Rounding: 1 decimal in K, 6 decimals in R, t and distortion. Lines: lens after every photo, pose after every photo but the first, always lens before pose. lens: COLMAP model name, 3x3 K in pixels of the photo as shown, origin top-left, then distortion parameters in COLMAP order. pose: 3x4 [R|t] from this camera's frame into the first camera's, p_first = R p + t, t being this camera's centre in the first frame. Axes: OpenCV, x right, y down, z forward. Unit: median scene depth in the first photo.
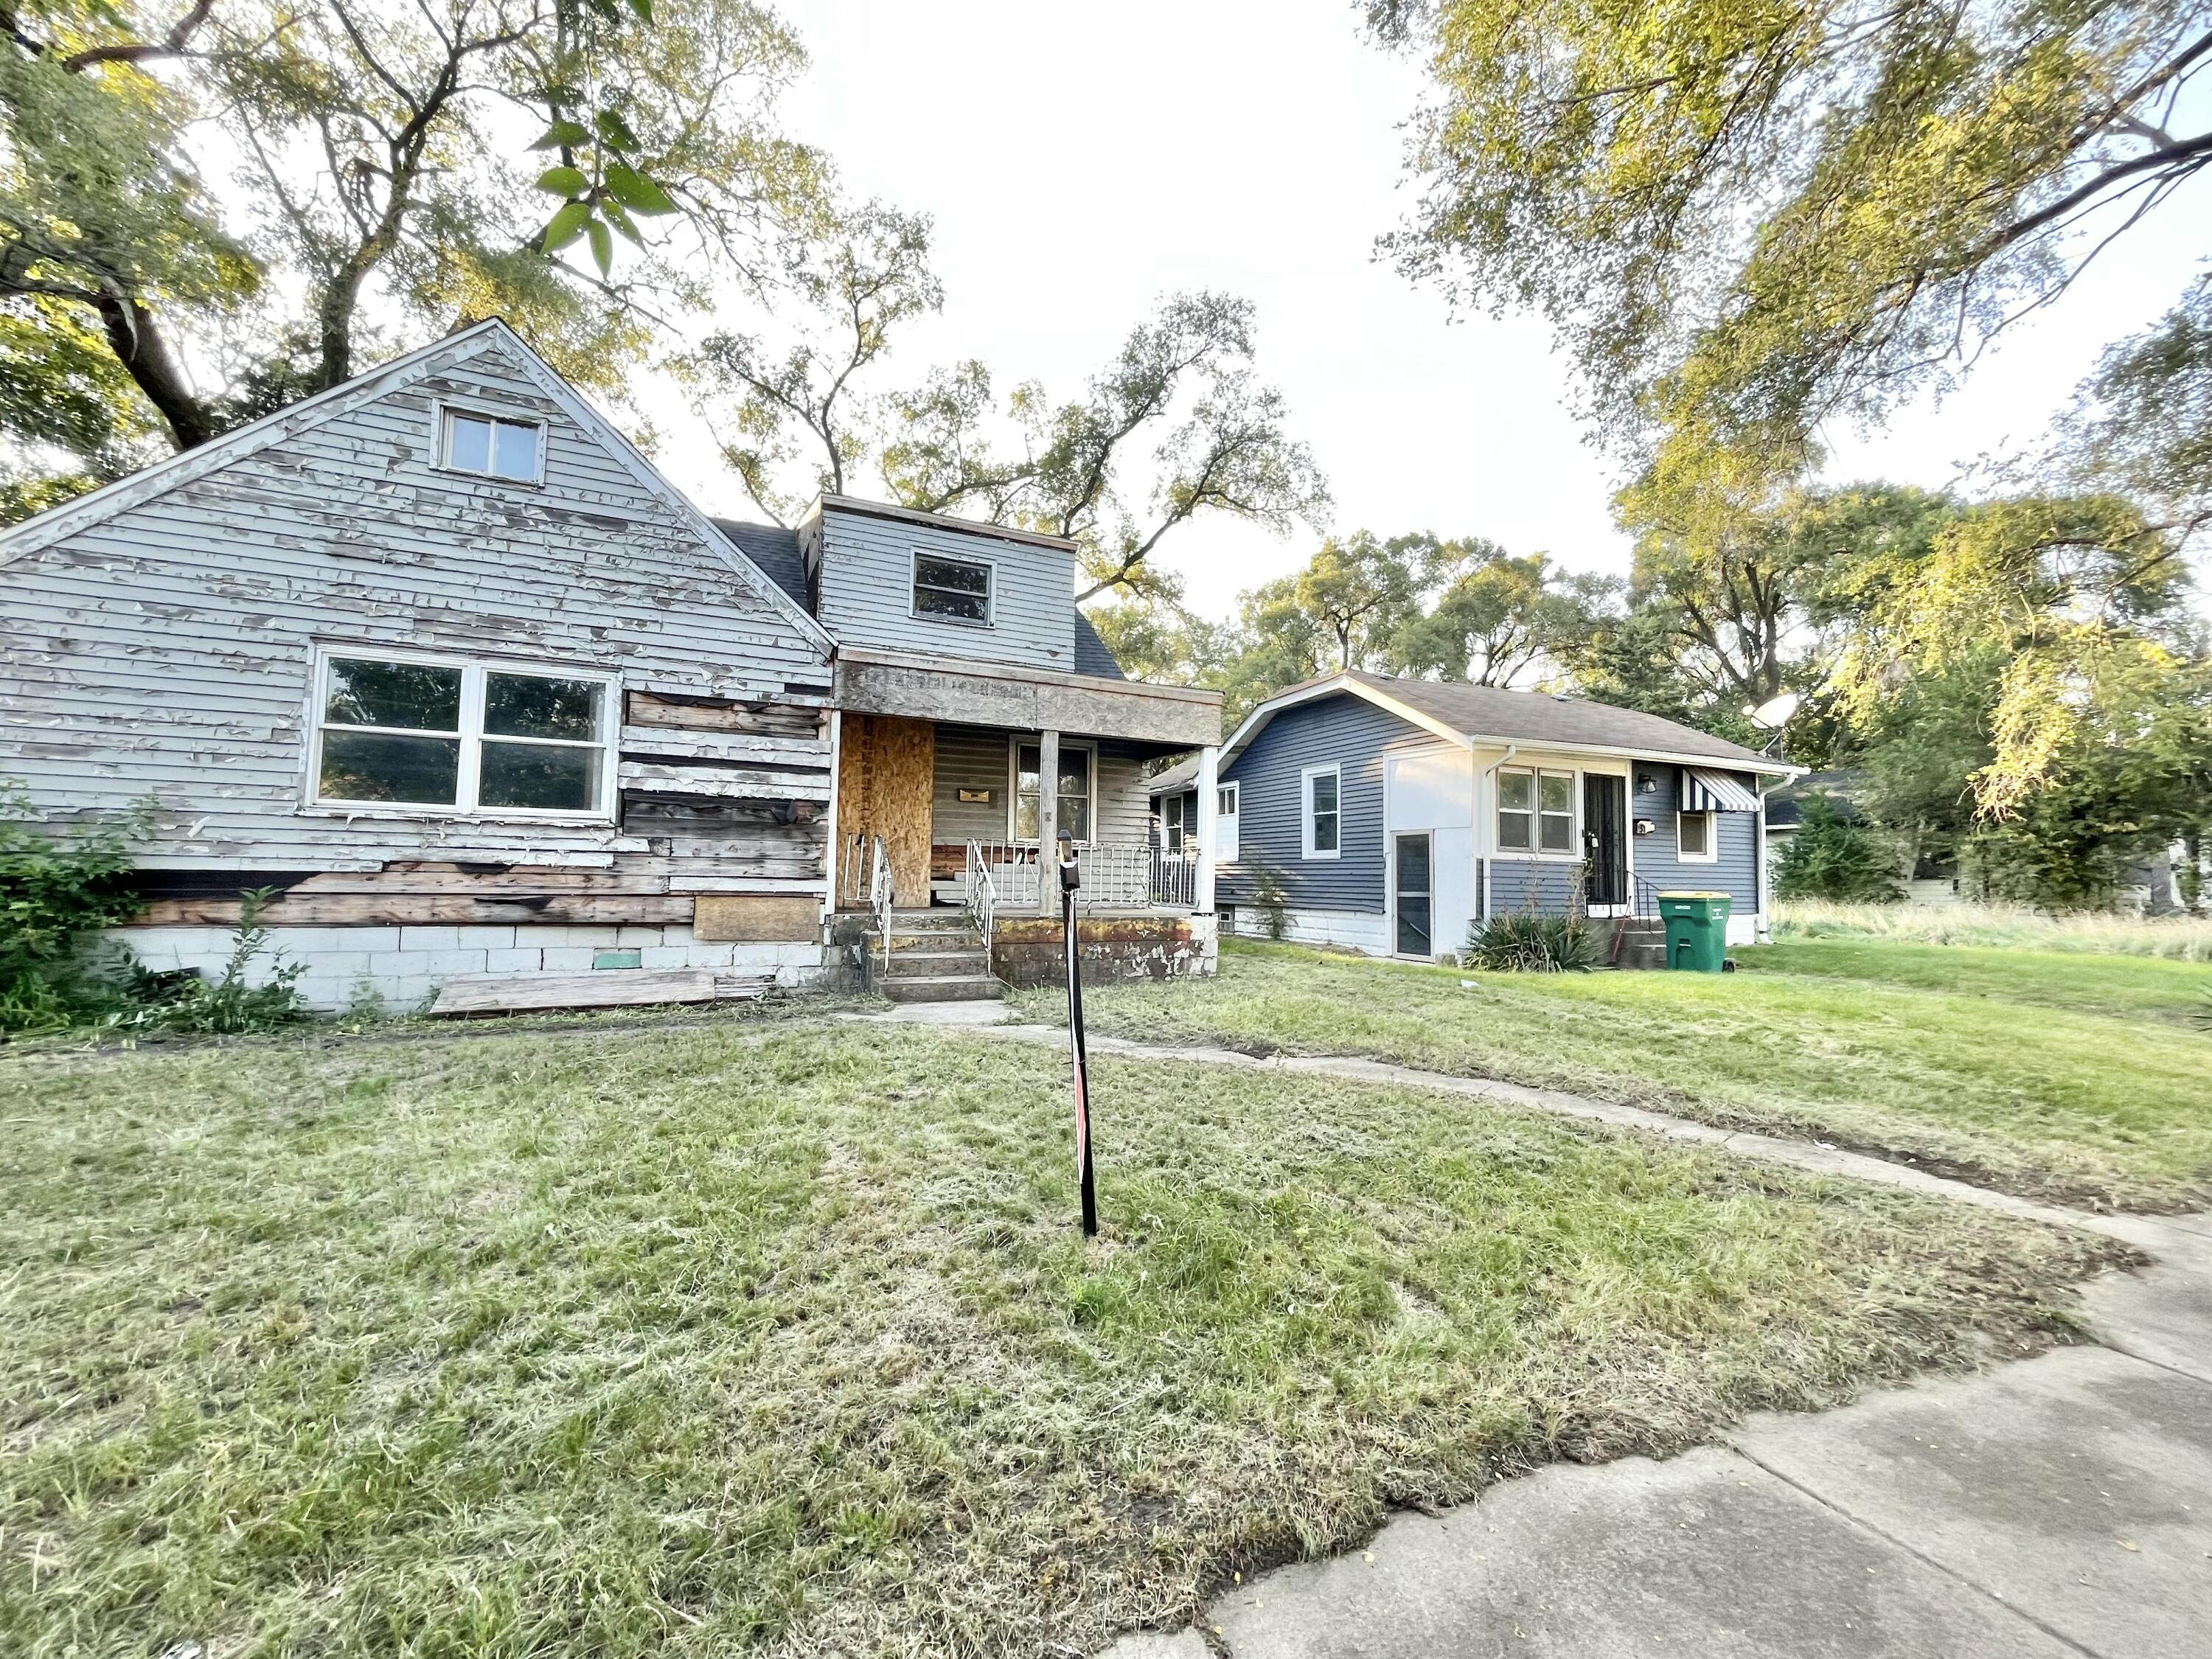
lens RADIAL K [[892.5, 0, 1099.2], [0, 892.5, 828.7], [0, 0, 1]] dist [-0.002456, -0.000661]
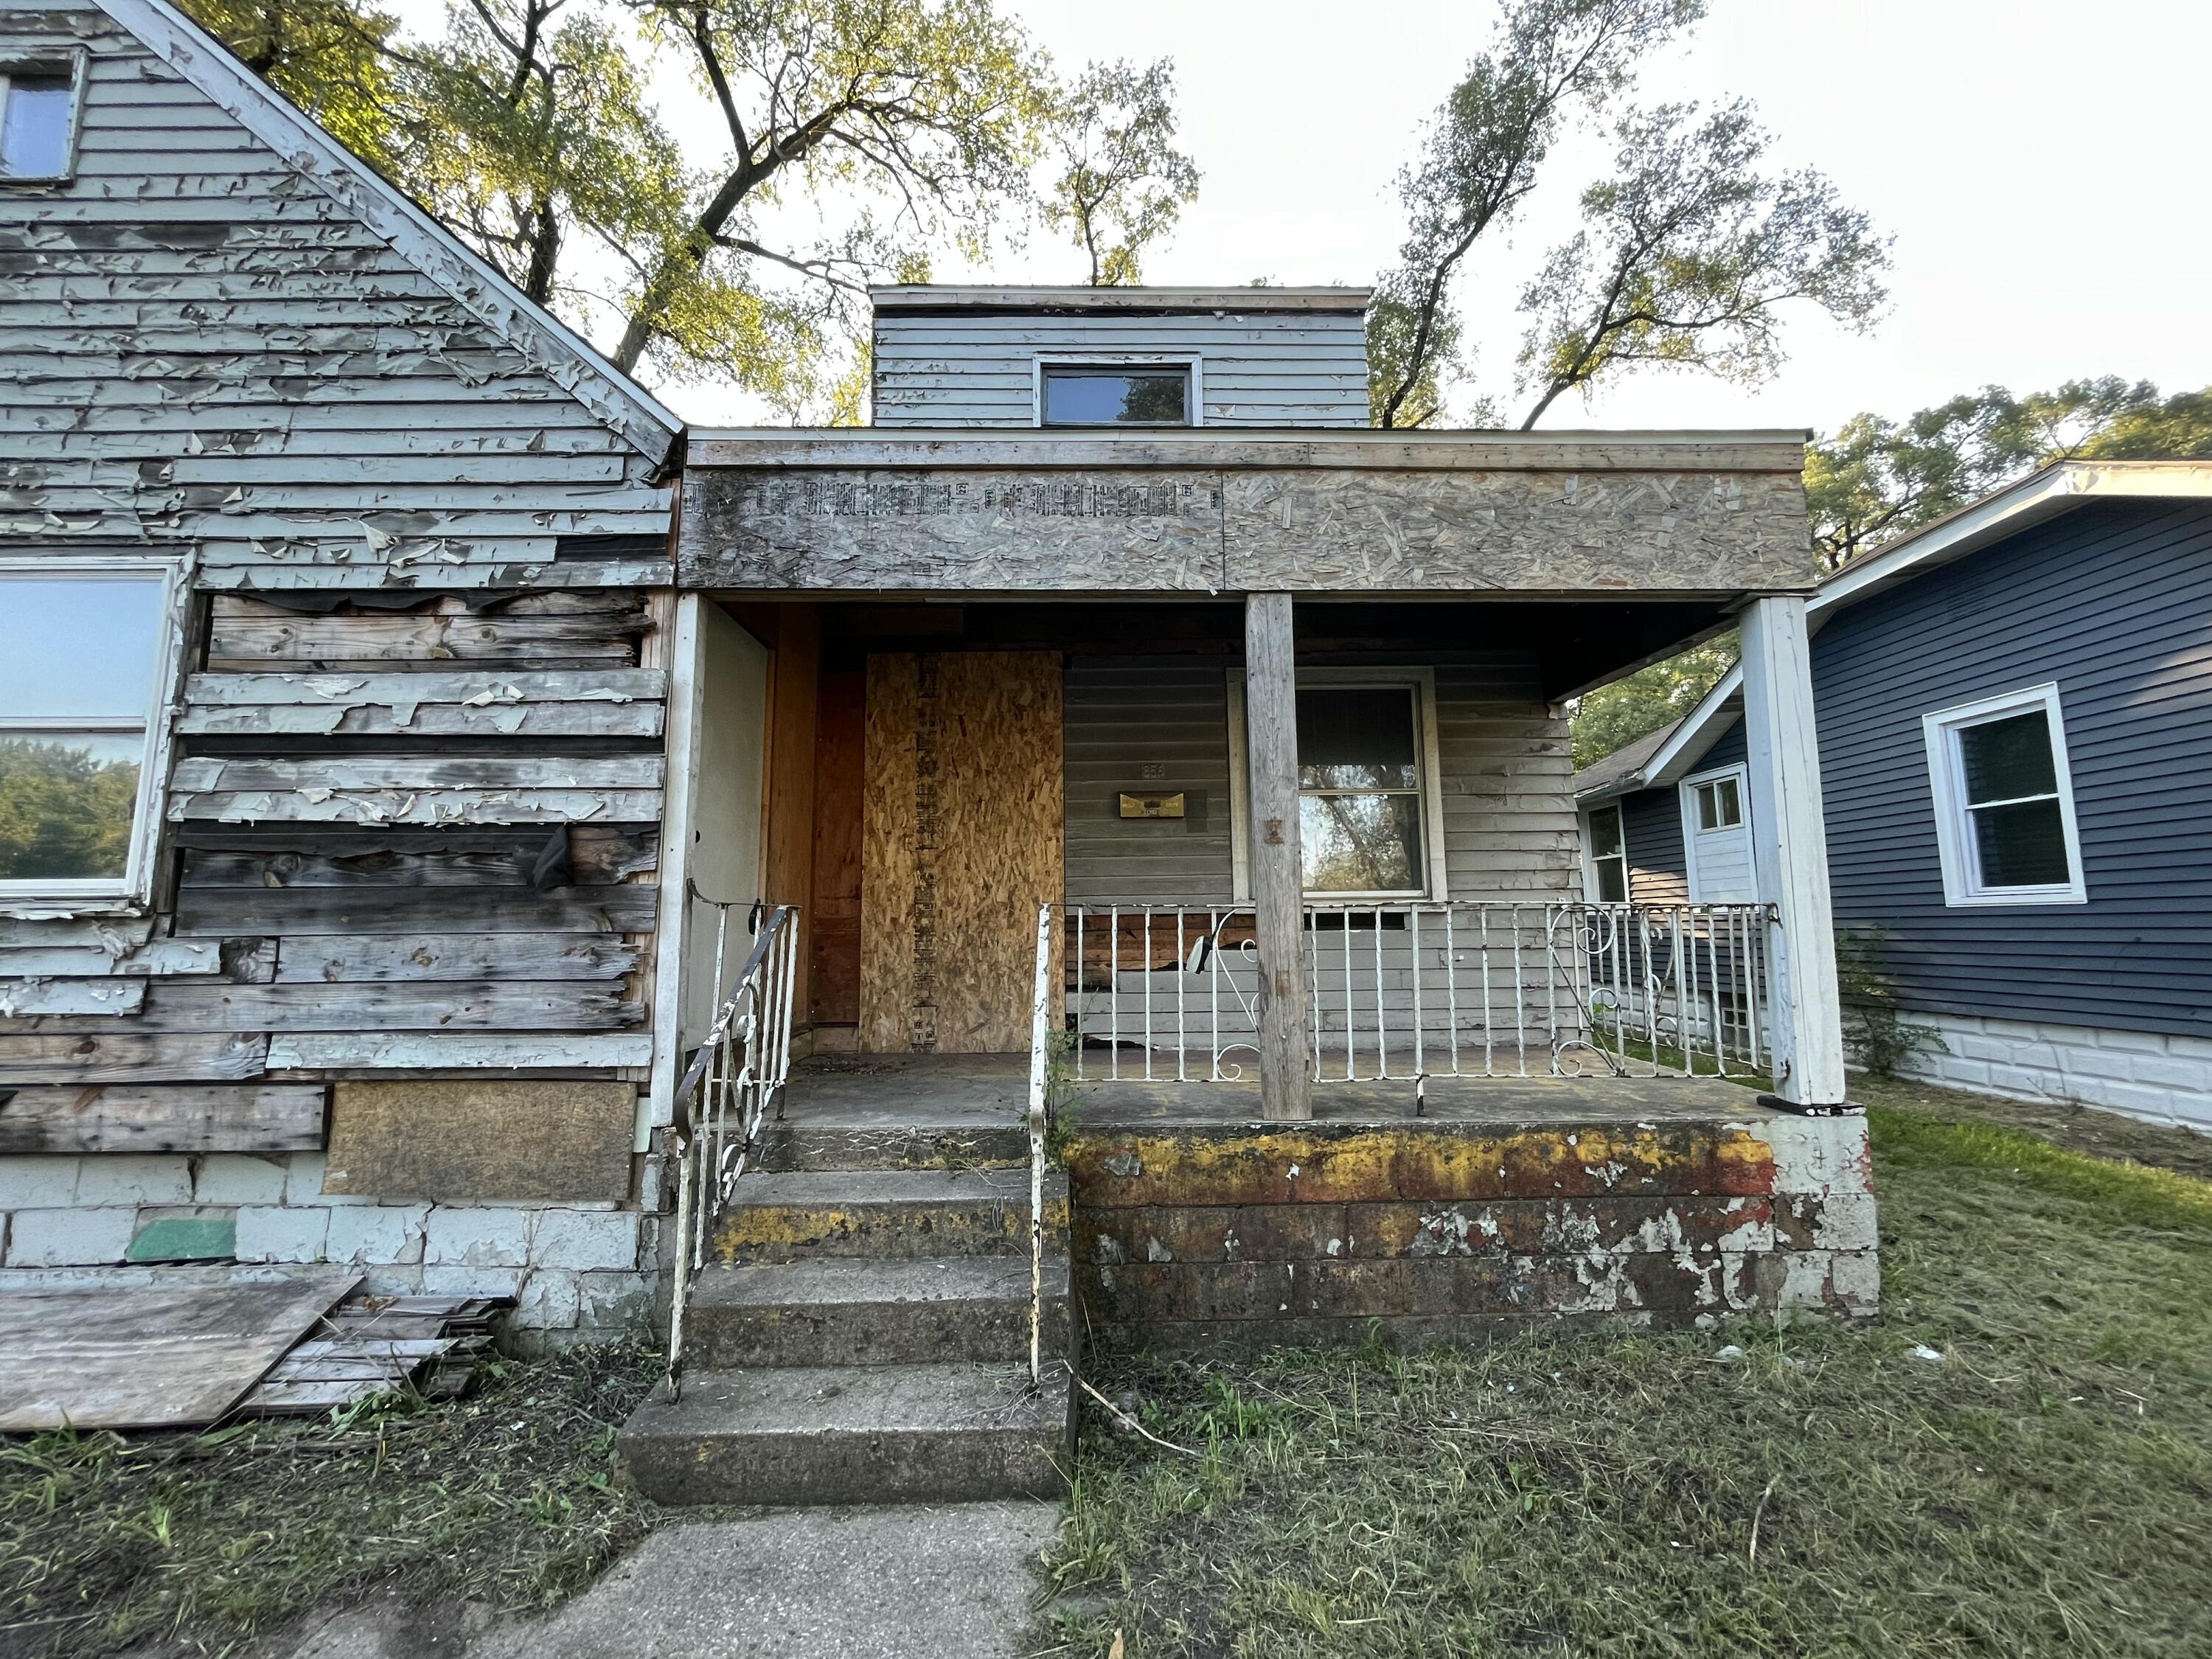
lens RADIAL K [[892.5, 0, 1097.7], [0, 892.5, 829.7], [0, 0, 1]] dist [-0.002456, -0.000661]
pose [[0.915907, -0.071580, -0.394957, 0.020751], [0.048875, 0.996537, -0.067265, 0.007229], [0.398405, 0.042305, 0.916234, 0.754158]]
